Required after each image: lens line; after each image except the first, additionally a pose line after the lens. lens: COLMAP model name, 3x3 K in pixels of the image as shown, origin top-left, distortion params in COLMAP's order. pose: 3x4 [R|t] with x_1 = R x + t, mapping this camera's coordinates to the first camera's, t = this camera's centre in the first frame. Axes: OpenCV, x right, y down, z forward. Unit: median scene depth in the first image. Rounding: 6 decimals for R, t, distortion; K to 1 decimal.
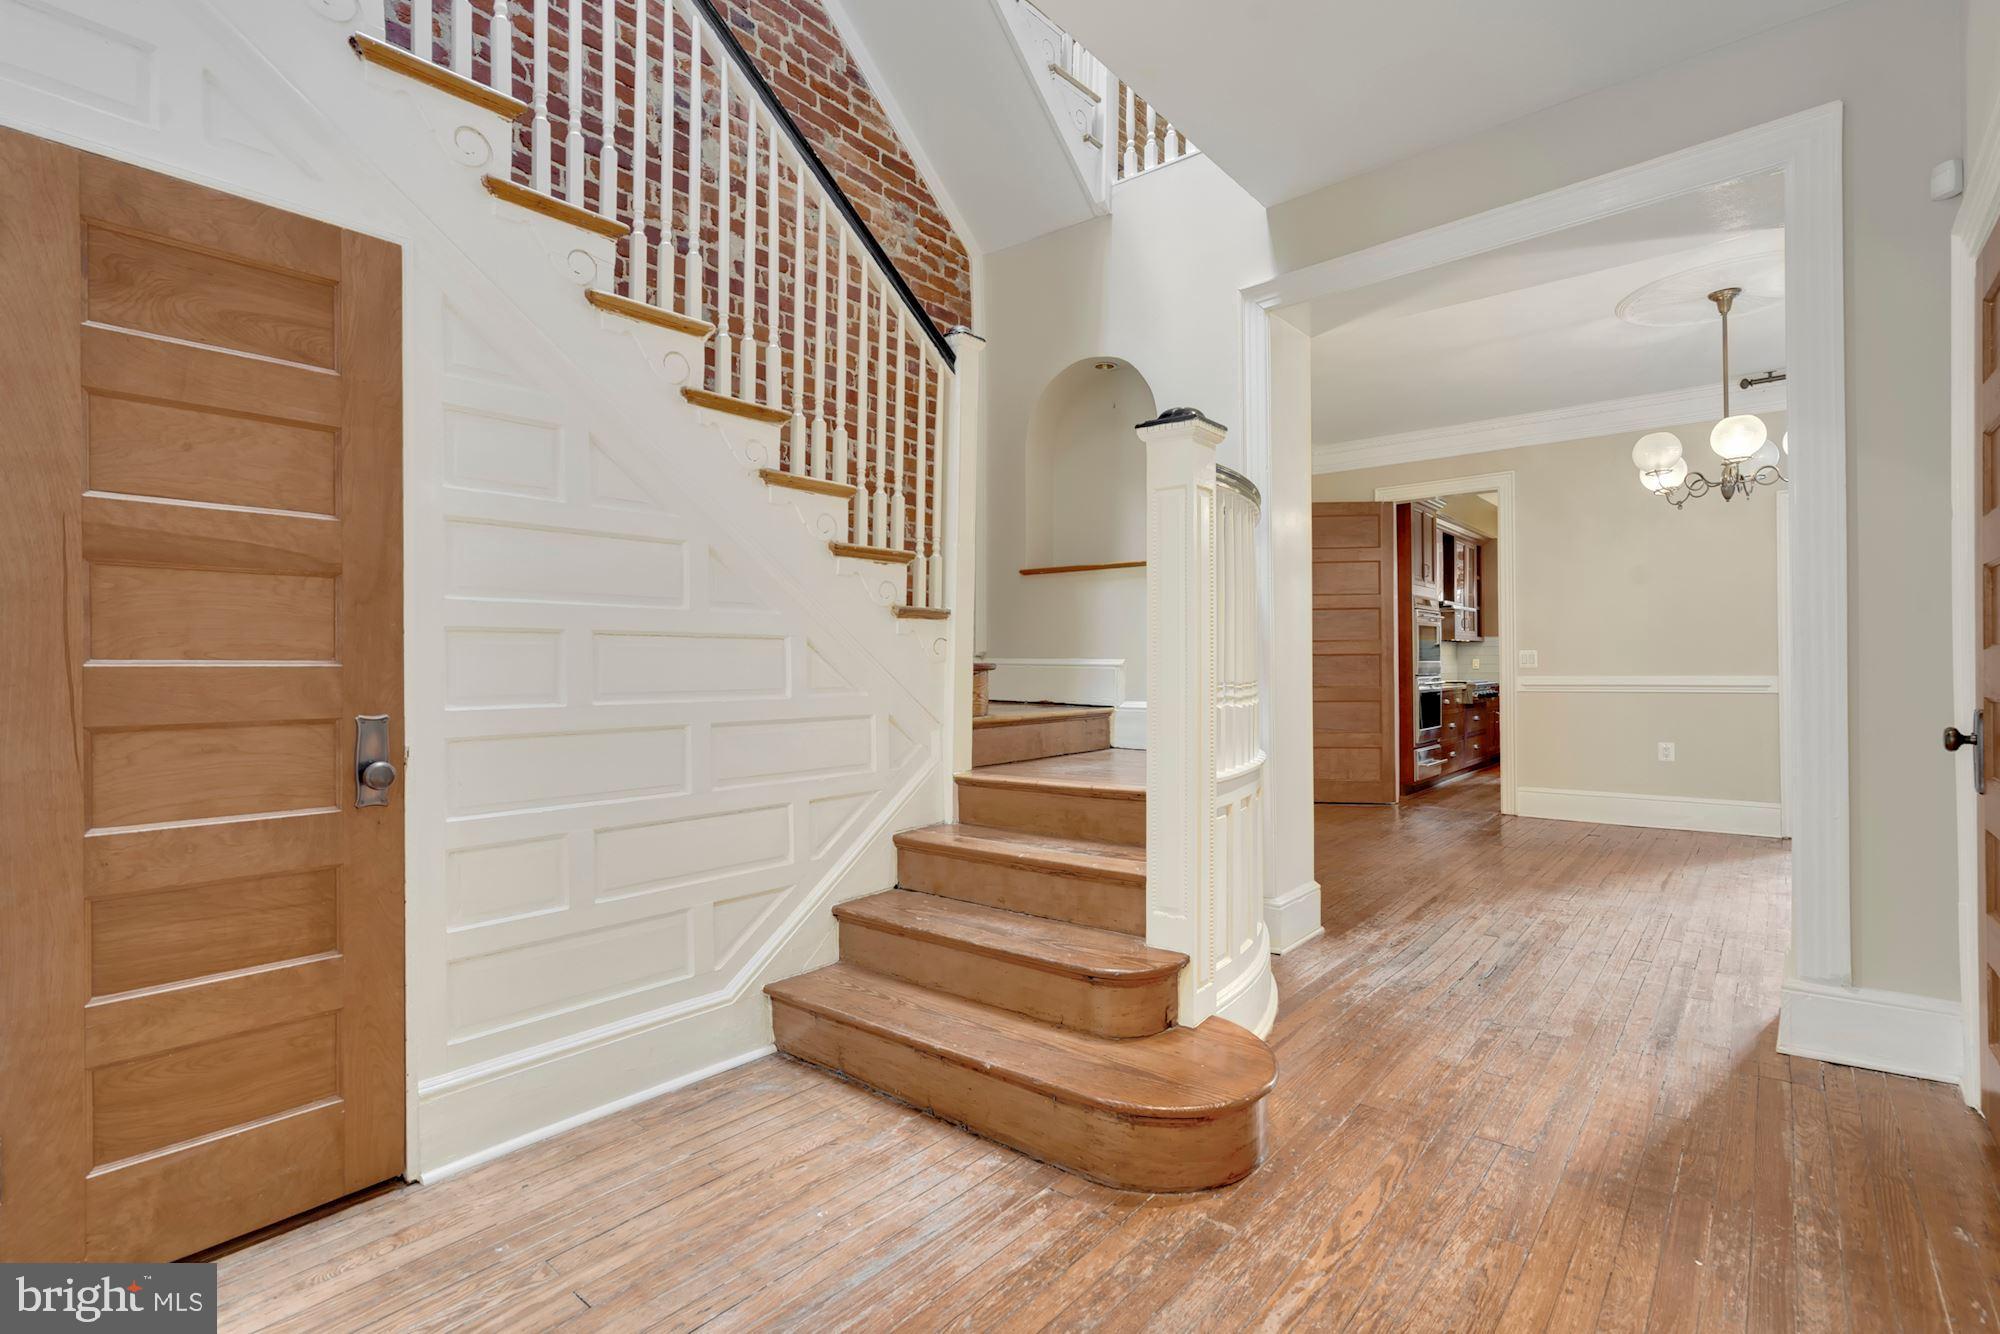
lens RADIAL K [[936.2, 0, 995.6], [0, 936.2, 669.6], [0, 0, 1]] dist [-0.003099, 0.004350]
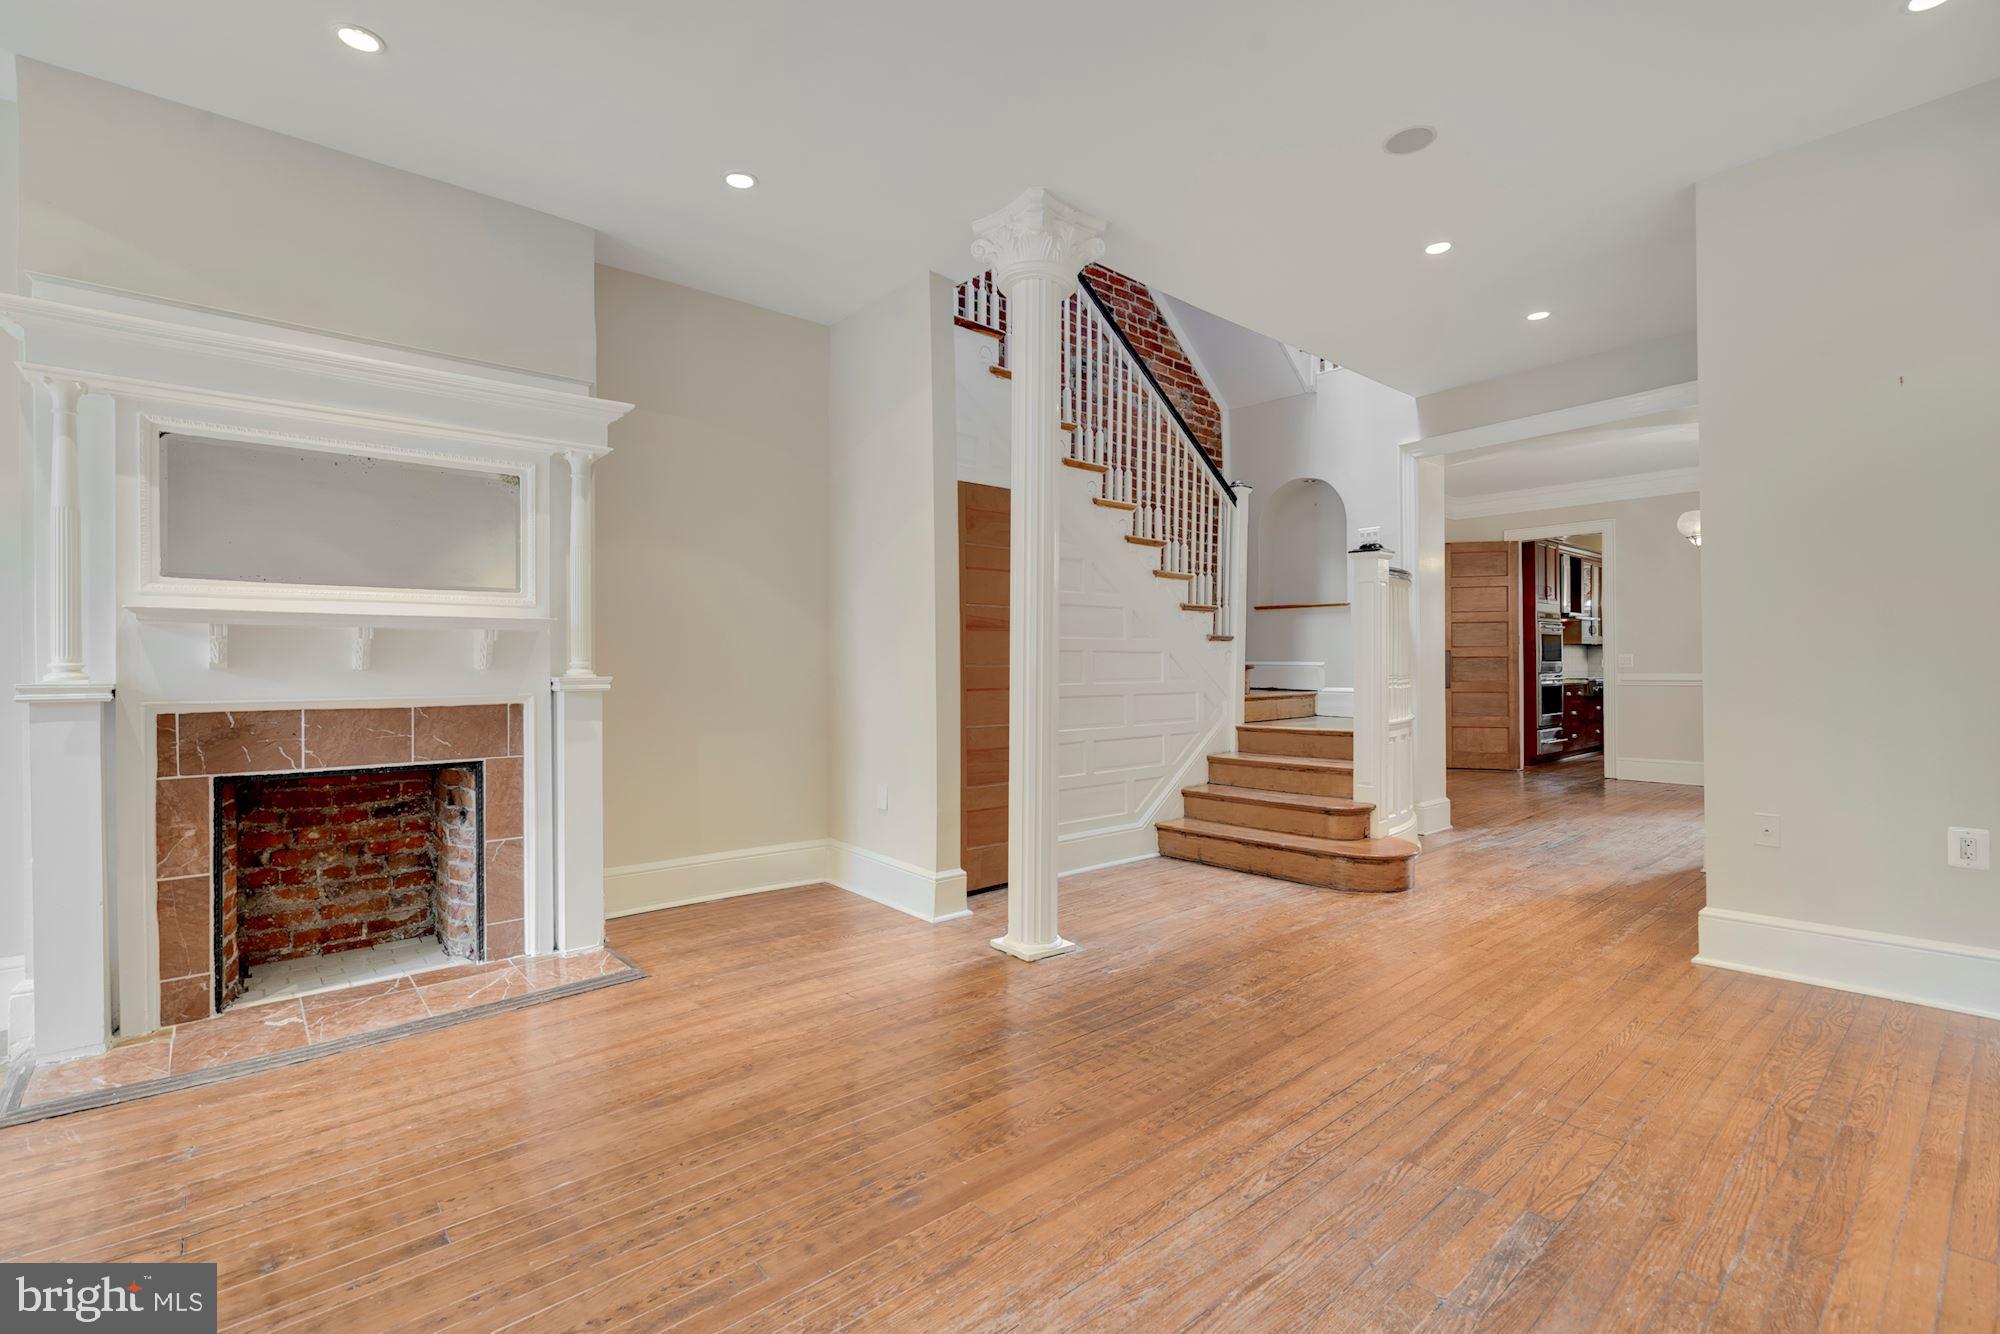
lens RADIAL K [[903.2, 0, 996.1], [0, 903.2, 668.0], [0, 0, 1]] dist [-0.003655, -0.000496]
pose [[0.987878, 0.001663, -0.155222, -0.214773], [-0.001484, 0.999998, 0.001269, -0.001969], [0.155223, -0.001024, 0.987879, -0.759161]]
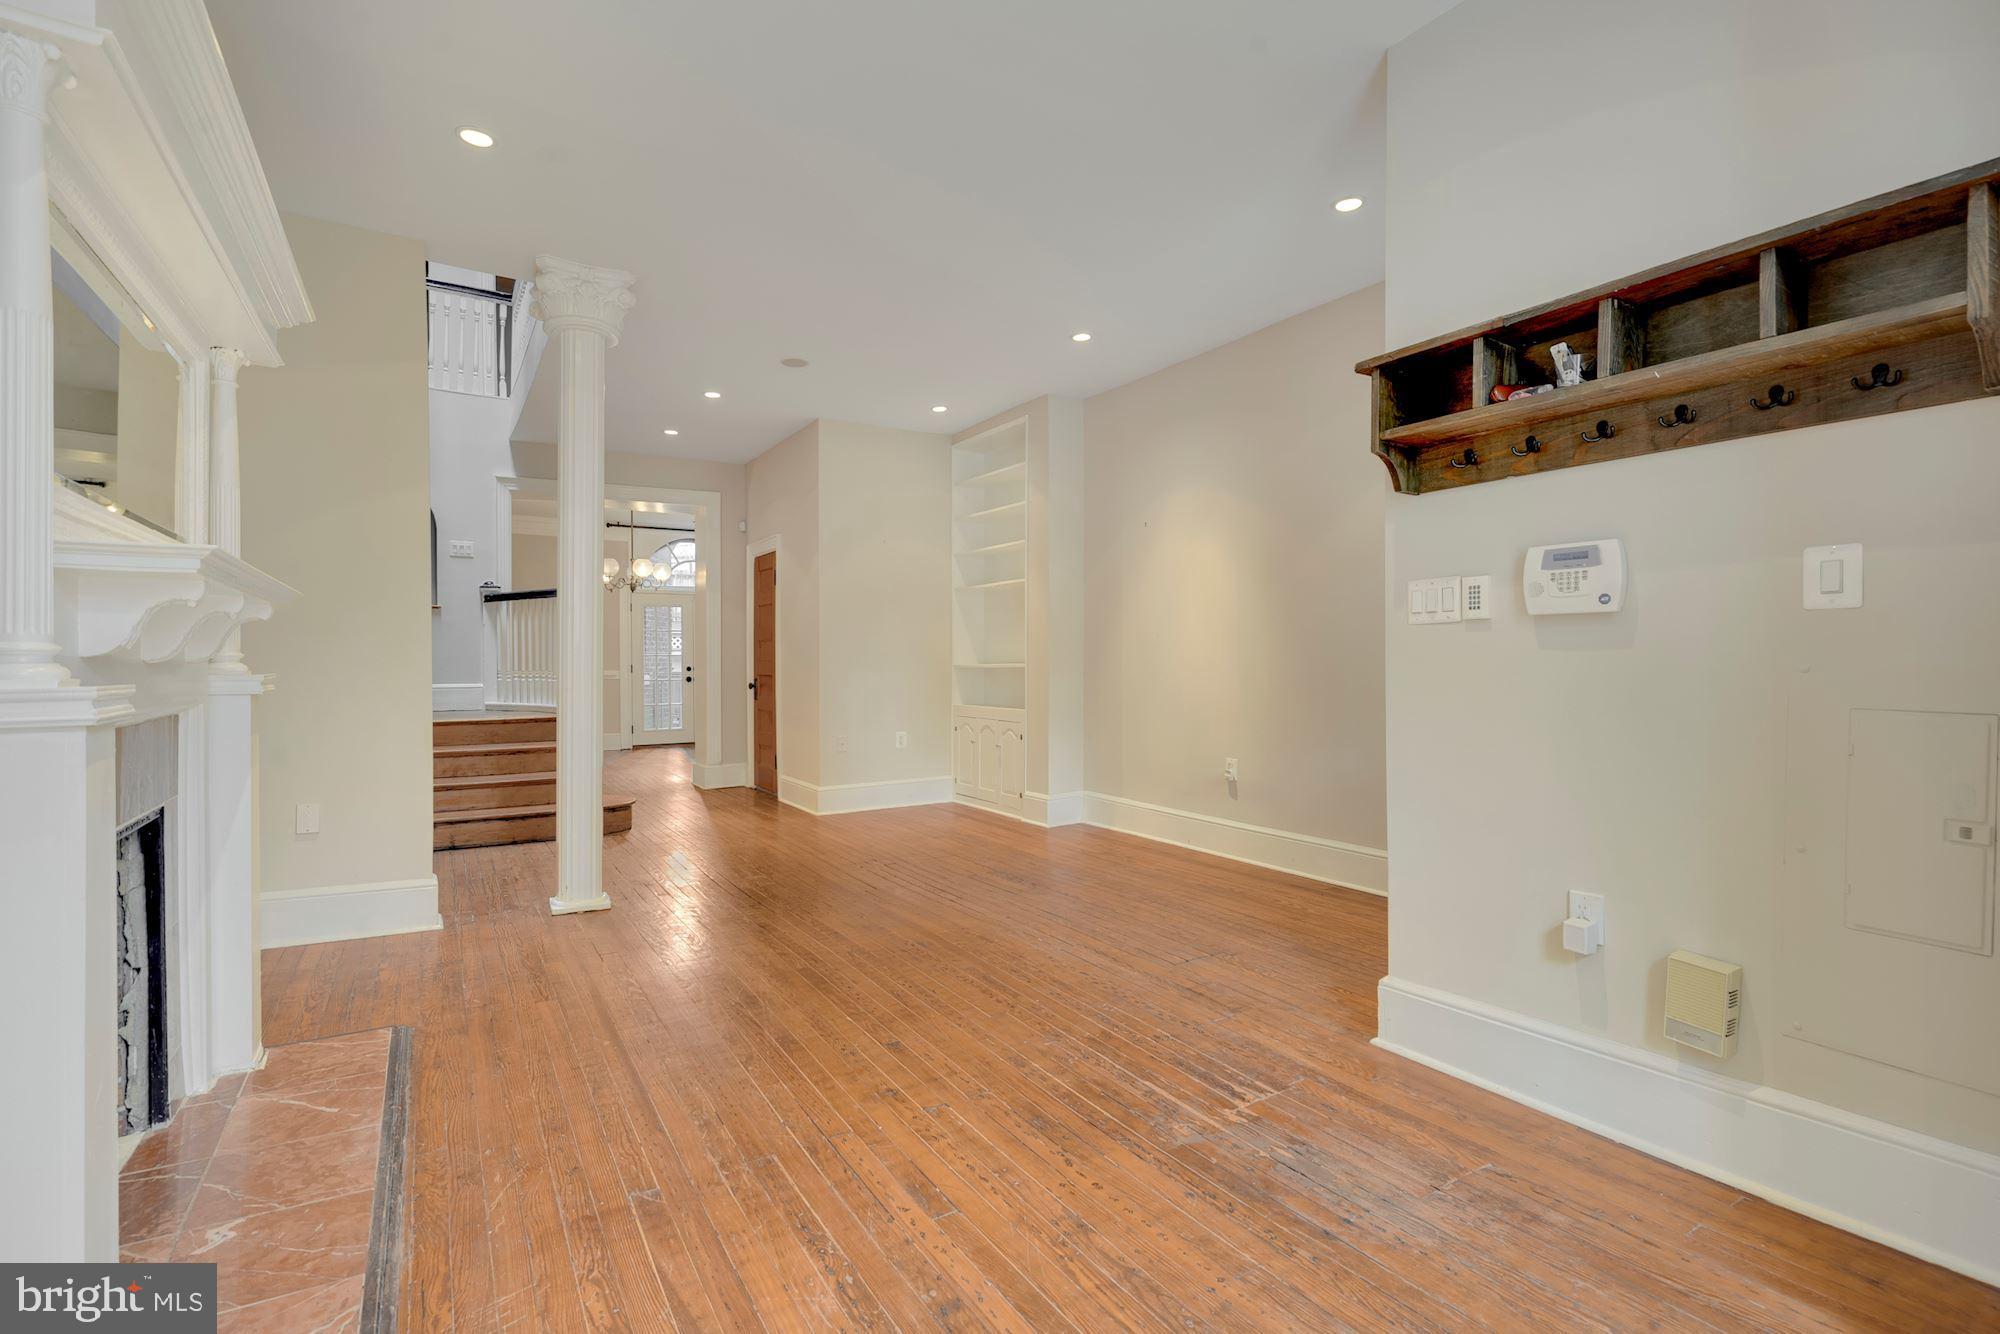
lens RADIAL K [[903.2, 0, 1000.5], [0, 903.2, 665.0], [0, 0, 1]] dist [-0.003655, -0.000496]
pose [[0.298734, 0.004506, 0.954326, -1.287332], [-0.001425, 0.999990, -0.004276, 0.003926], [-0.954335, -0.000082, 0.298737, -0.624088]]
